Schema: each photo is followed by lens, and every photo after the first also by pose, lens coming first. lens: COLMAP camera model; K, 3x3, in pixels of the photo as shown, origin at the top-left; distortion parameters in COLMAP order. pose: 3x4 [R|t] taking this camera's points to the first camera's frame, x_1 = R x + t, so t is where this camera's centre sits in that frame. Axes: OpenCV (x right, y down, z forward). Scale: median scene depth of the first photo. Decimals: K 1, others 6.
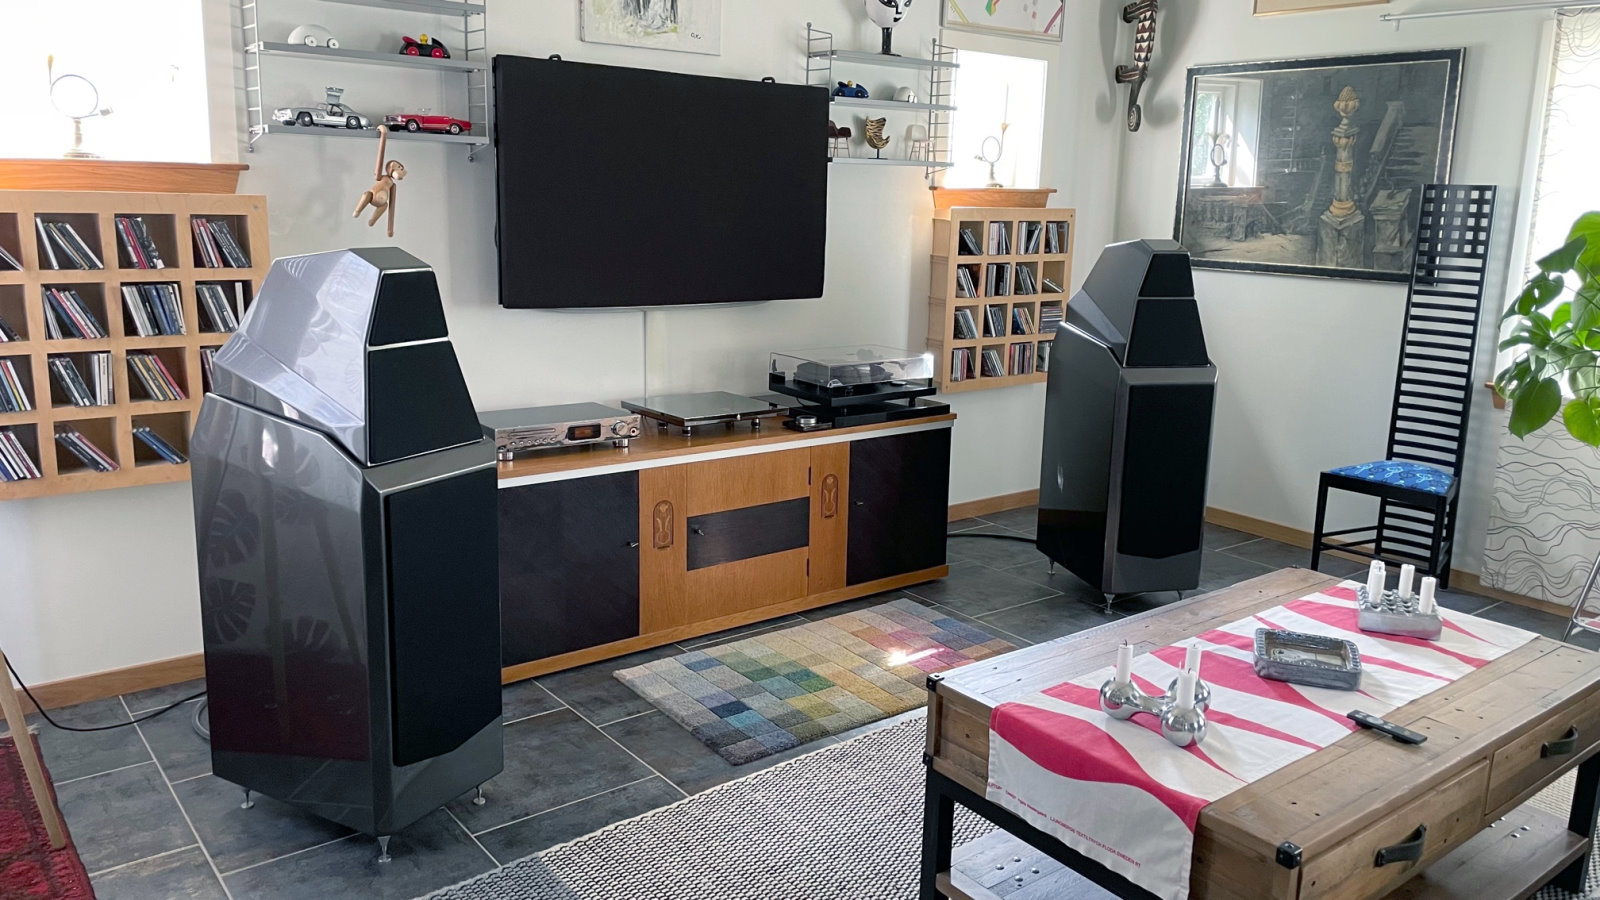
lens RADIAL K [[1222.2, 0, 820.9], [0, 1222.2, 430.2], [0, 0, 1]] dist [0.090097, -0.113466]
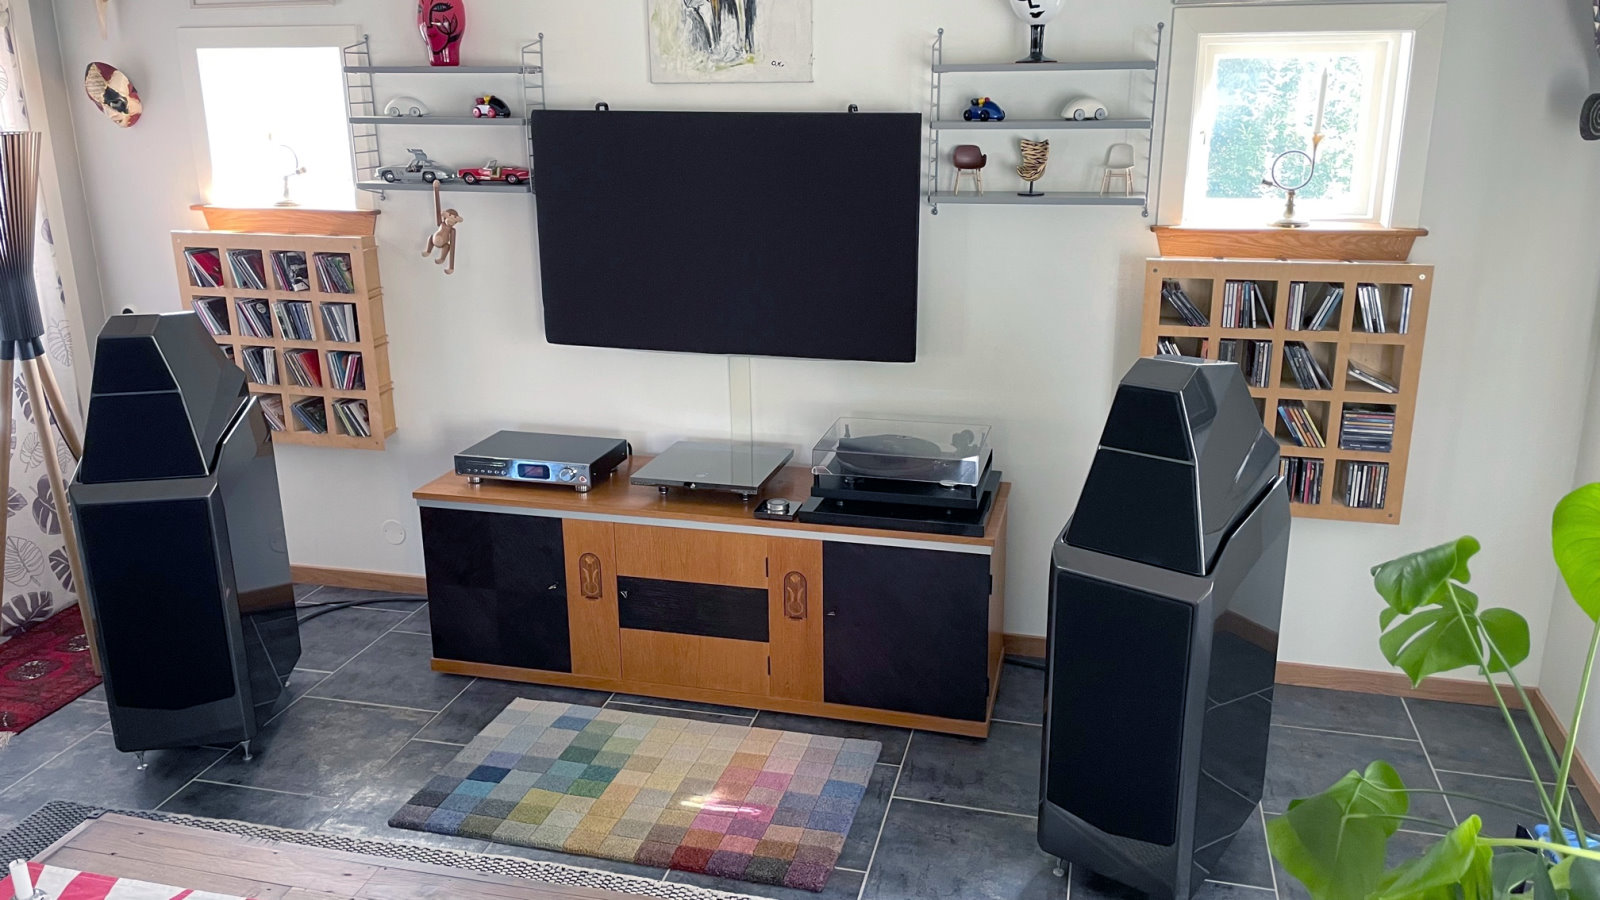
lens RADIAL K [[1222.2, 0, 820.9], [0, 1222.2, 430.2], [0, 0, 1]] dist [0.090097, -0.113466]
pose [[0.606585, 0.188835, -0.772267, 0.759490], [-0.132175, 0.981817, 0.136256, -0.207740], [0.783954, 0.019424, 0.620515, 0.532323]]
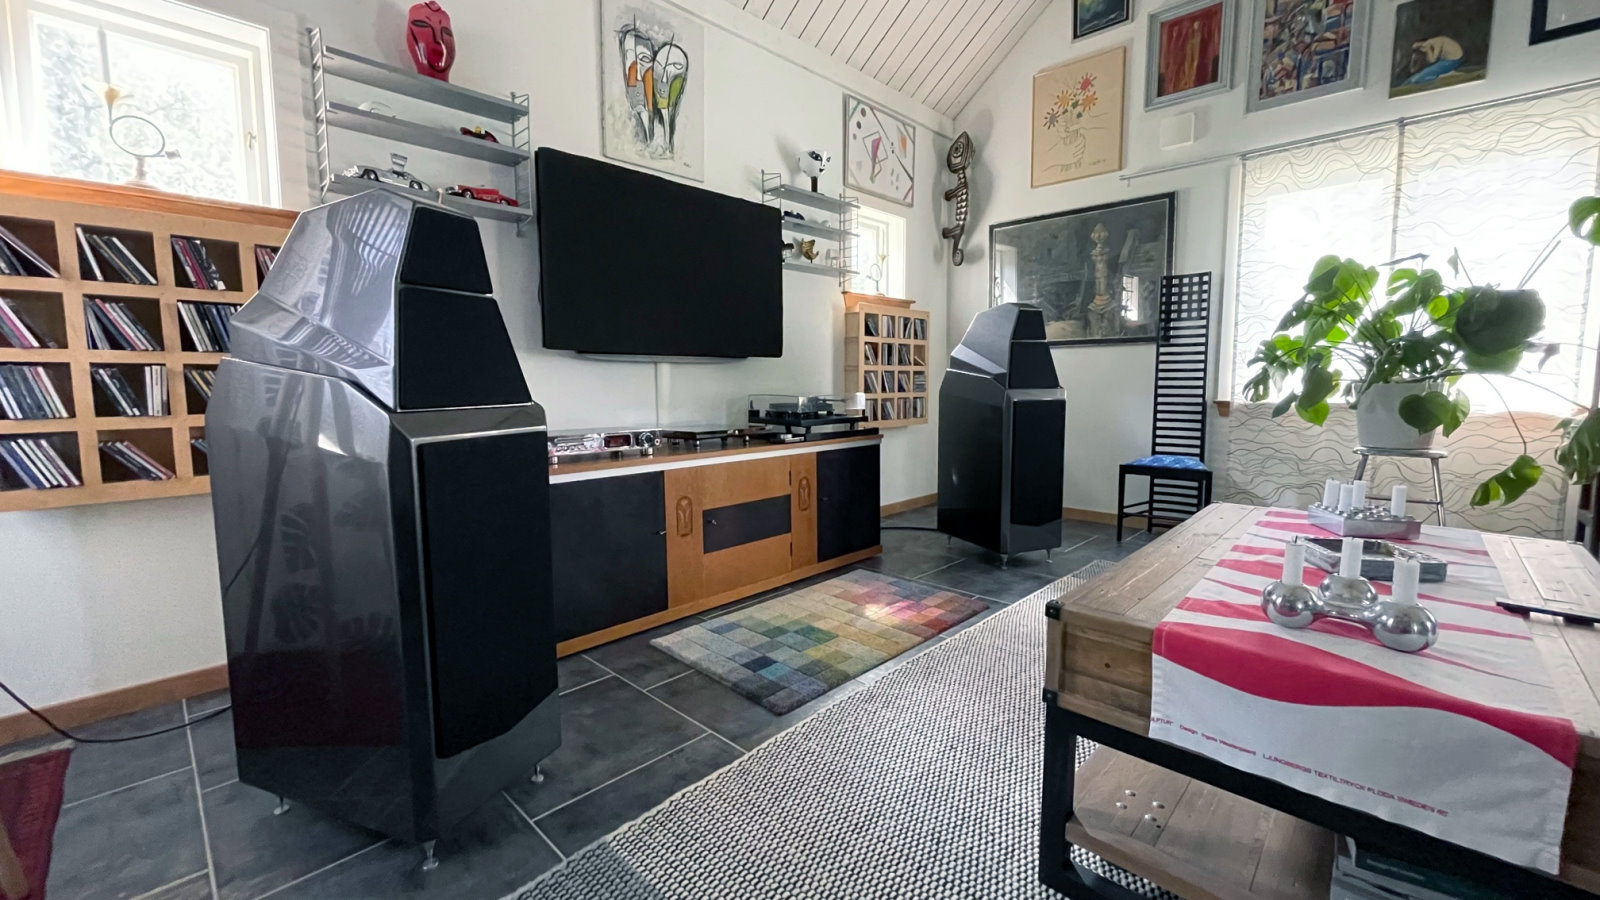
lens RADIAL K [[648.5, 0, 799.4], [0, 648.5, 442.3], [0, 0, 1]] dist [-0.001757, -0.000189]
pose [[0.990738, -0.047826, 0.127085, -0.095693], [0.060460, 0.993398, -0.097491, 0.075409], [-0.121584, 0.104272, 0.987089, 0.342642]]
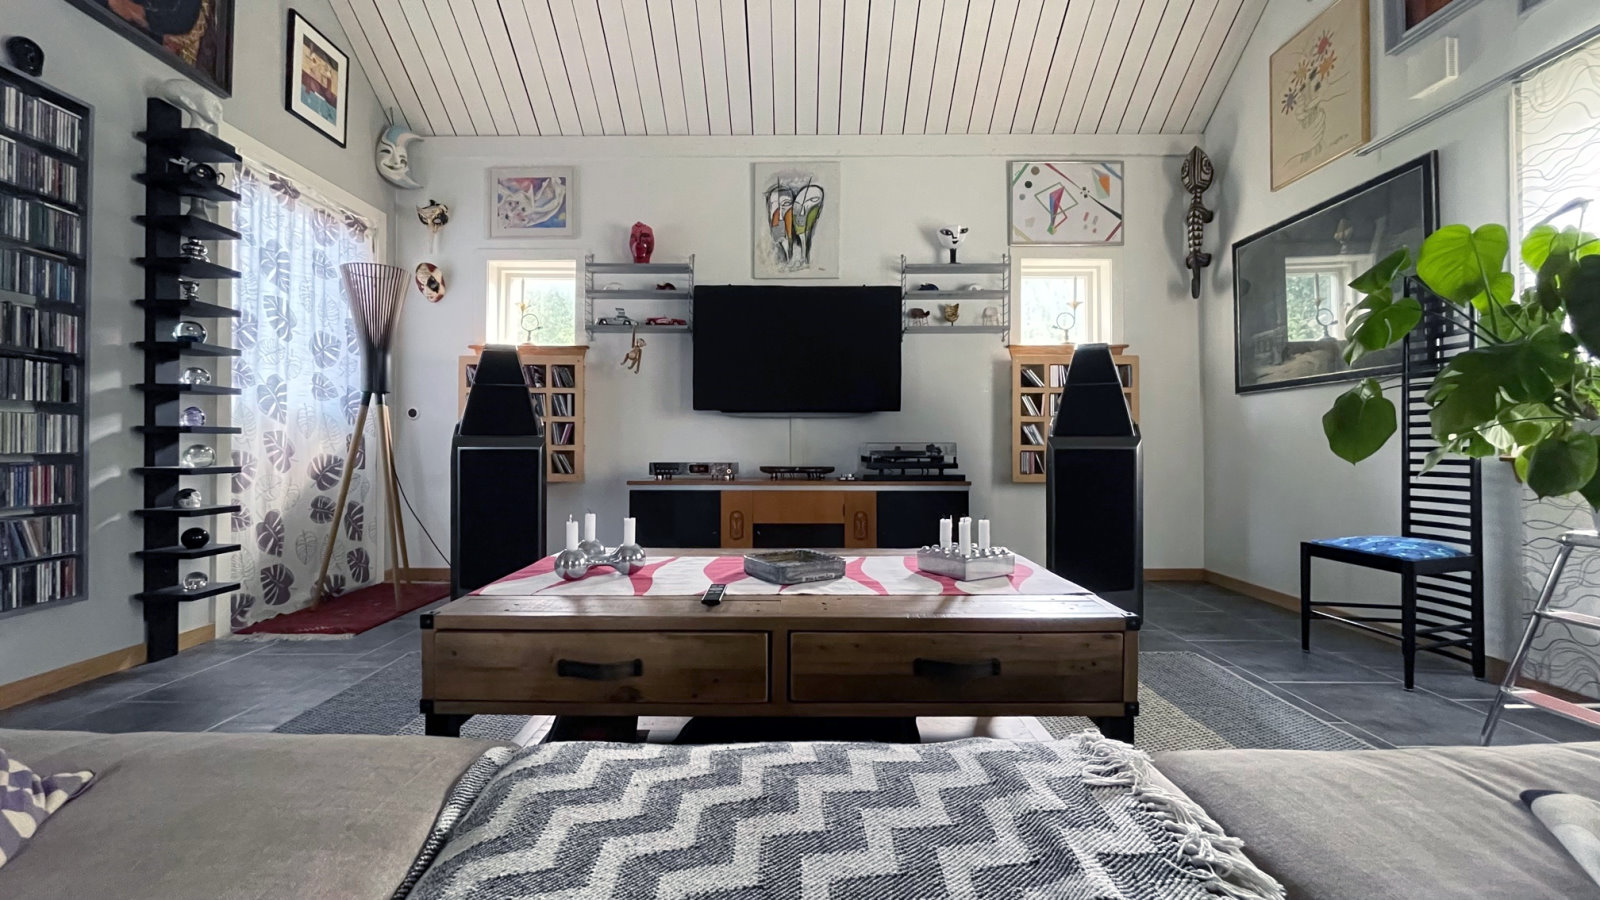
lens RADIAL K [[627.4, 0, 800.0], [0, 627.4, 450.0], [0, 0, 1]] dist [-0.000204, -0.010068]
pose [[0.779441, -0.025303, -0.625964, 0.507404], [-0.101853, 0.980772, -0.166471, 0.113586], [0.618140, 0.193511, 0.761877, 0.371126]]
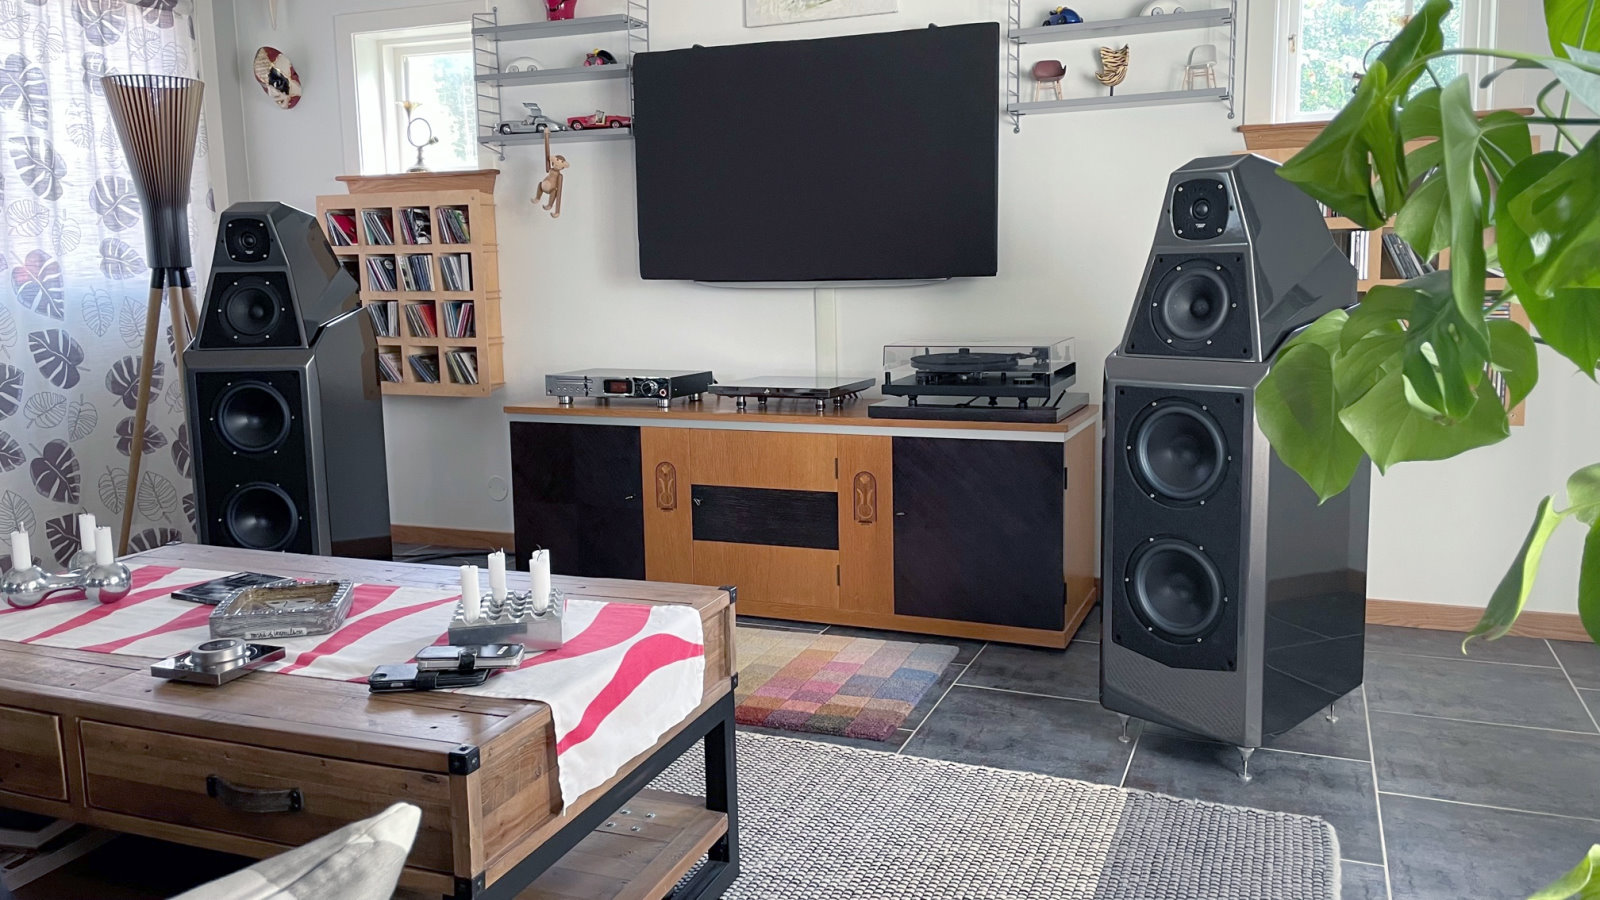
lens RADIAL K [[1222.2, 0, 820.9], [0, 1222.2, 430.2], [0, 0, 1]] dist [0.090097, -0.113466]
pose [[0.493268, 0.076154, -0.866538, 0.823639], [-0.140279, 0.990086, 0.007159, 0.006682], [0.858492, 0.118025, 0.499060, 0.614650]]
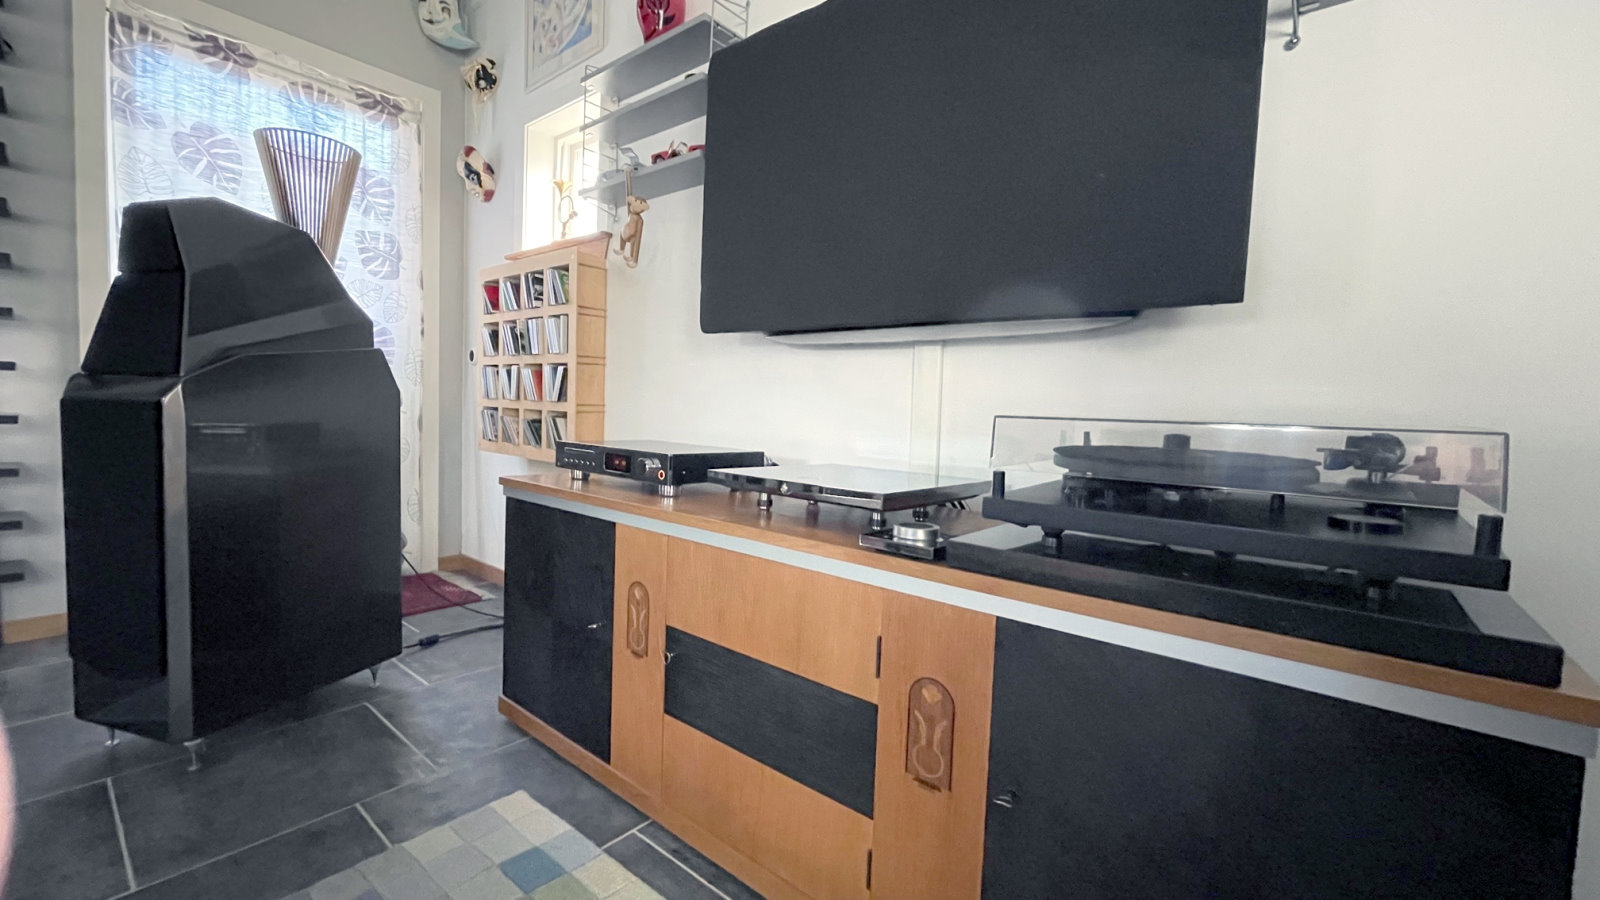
lens RADIAL K [[645.4, 0, 796.2], [0, 645.4, 441.5], [0, 0, 1]] dist [-0.001941, -0.000148]
pose [[0.201108, 0.029323, -0.979130, 0.229326], [-0.222425, 0.974810, -0.016491, -0.029565], [0.953983, 0.221099, 0.202564, 1.013014]]
